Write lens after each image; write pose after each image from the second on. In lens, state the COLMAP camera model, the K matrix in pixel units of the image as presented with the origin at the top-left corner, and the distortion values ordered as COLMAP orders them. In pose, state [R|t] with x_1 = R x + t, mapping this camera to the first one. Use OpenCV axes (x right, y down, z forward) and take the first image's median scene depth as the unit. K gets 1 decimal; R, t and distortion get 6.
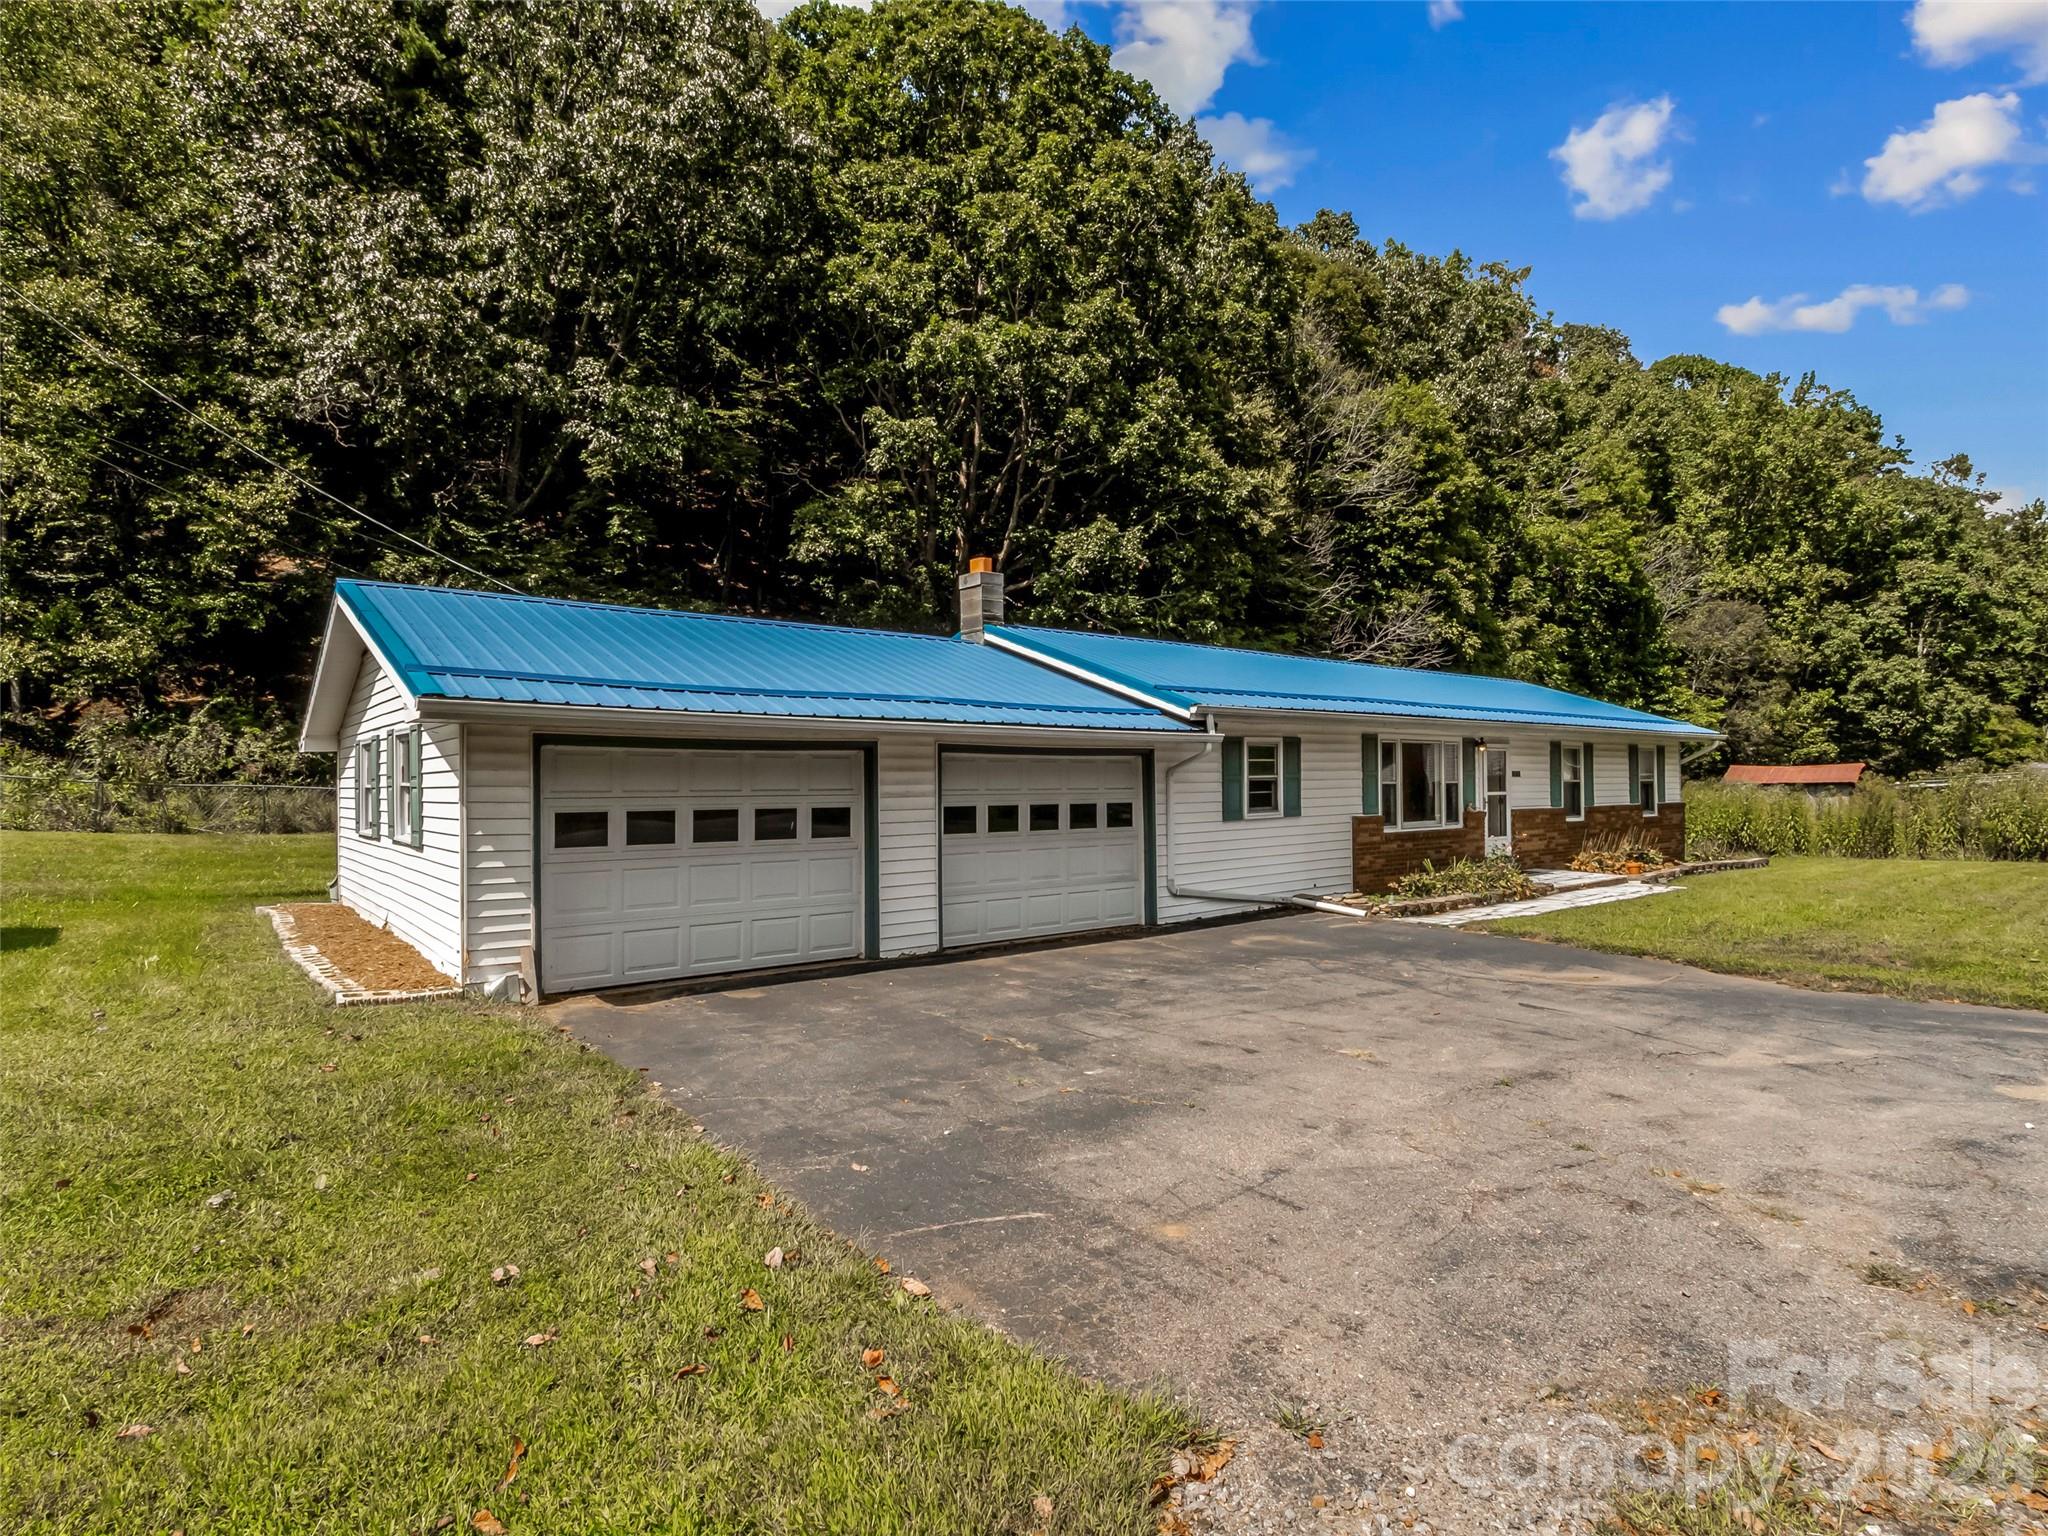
lens RADIAL K [[1031.4, 0, 1024.0], [0, 1031.4, 768.0], [0, 0, 1]] dist [-0.002434, -0.000768]
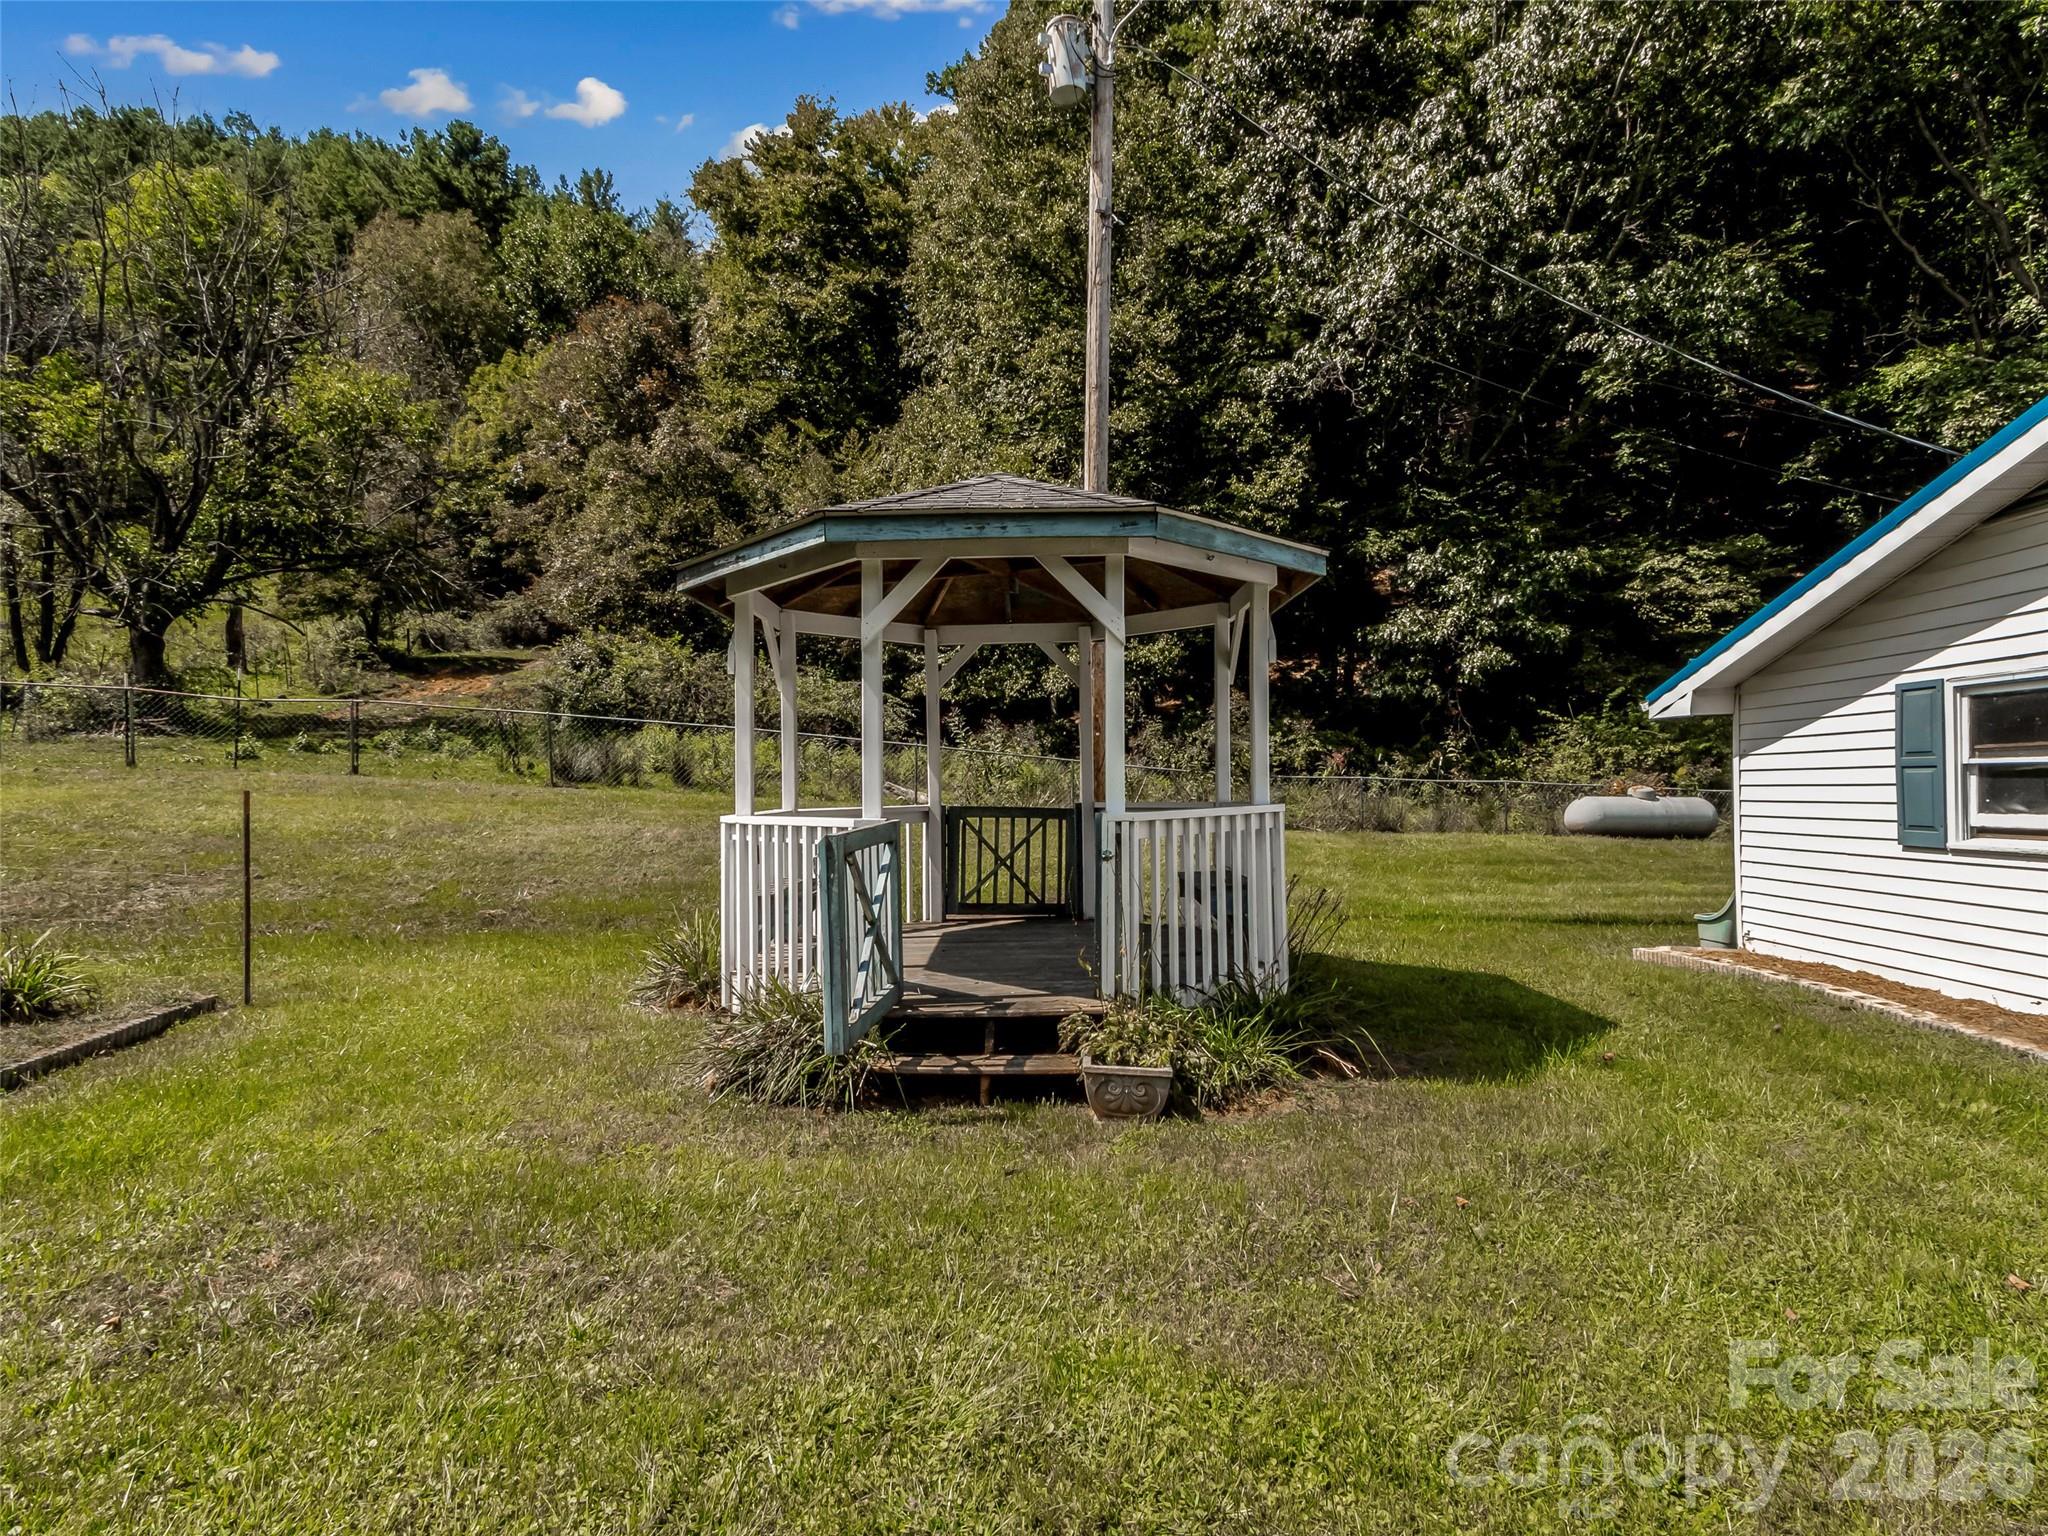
lens RADIAL K [[1031.4, 0, 1024.0], [0, 1031.4, 768.0], [0, 0, 1]] dist [-0.002434, -0.000768]
pose [[0.763051, -0.017379, -0.646104, -0.288290], [0.018327, 0.999818, -0.005248, 0.005753], [0.646078, -0.007836, 0.763231, 0.095742]]
